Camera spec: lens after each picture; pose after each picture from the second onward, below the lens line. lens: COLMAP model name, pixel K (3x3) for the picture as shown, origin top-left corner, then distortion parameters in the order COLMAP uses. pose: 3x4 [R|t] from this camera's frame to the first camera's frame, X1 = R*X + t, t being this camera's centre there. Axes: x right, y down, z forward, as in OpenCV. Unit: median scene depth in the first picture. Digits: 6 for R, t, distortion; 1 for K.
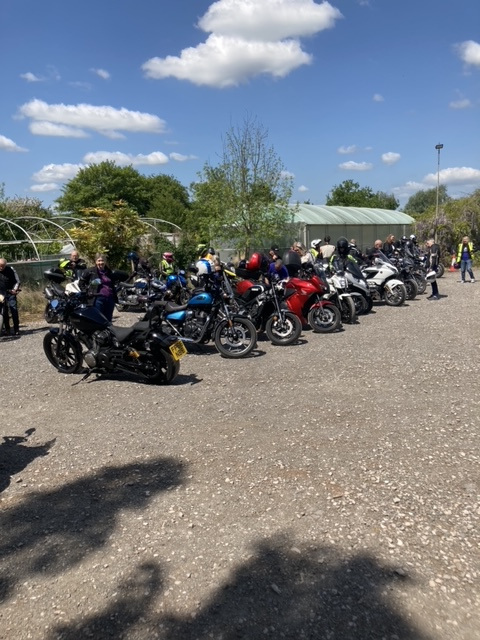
lens RADIAL K [[520.4, 0, 241.5], [0, 520.4, 322.5], [0, 0, 1]] dist [-0.007397, -0.017396]
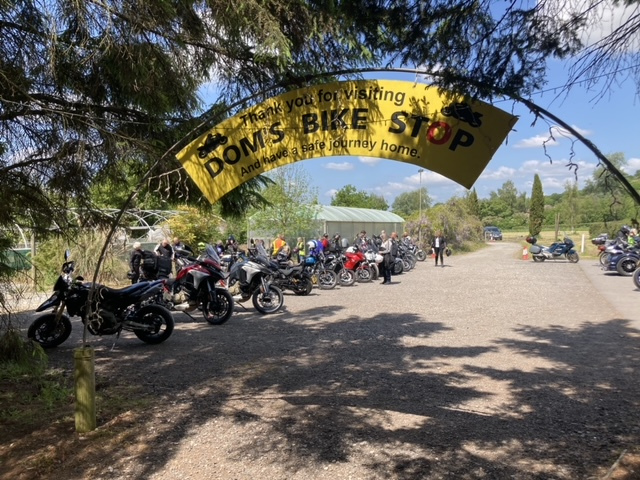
lens RADIAL K [[520.4, 0, 318.8], [0, 520.4, 239.0], [0, 0, 1]] dist [-0.007397, -0.017396]
pose [[0.986260, 0.023340, 0.163545, -0.083784], [0.000753, 0.989323, -0.145734, 0.037260], [-0.165200, 0.143855, 0.975712, -0.216869]]
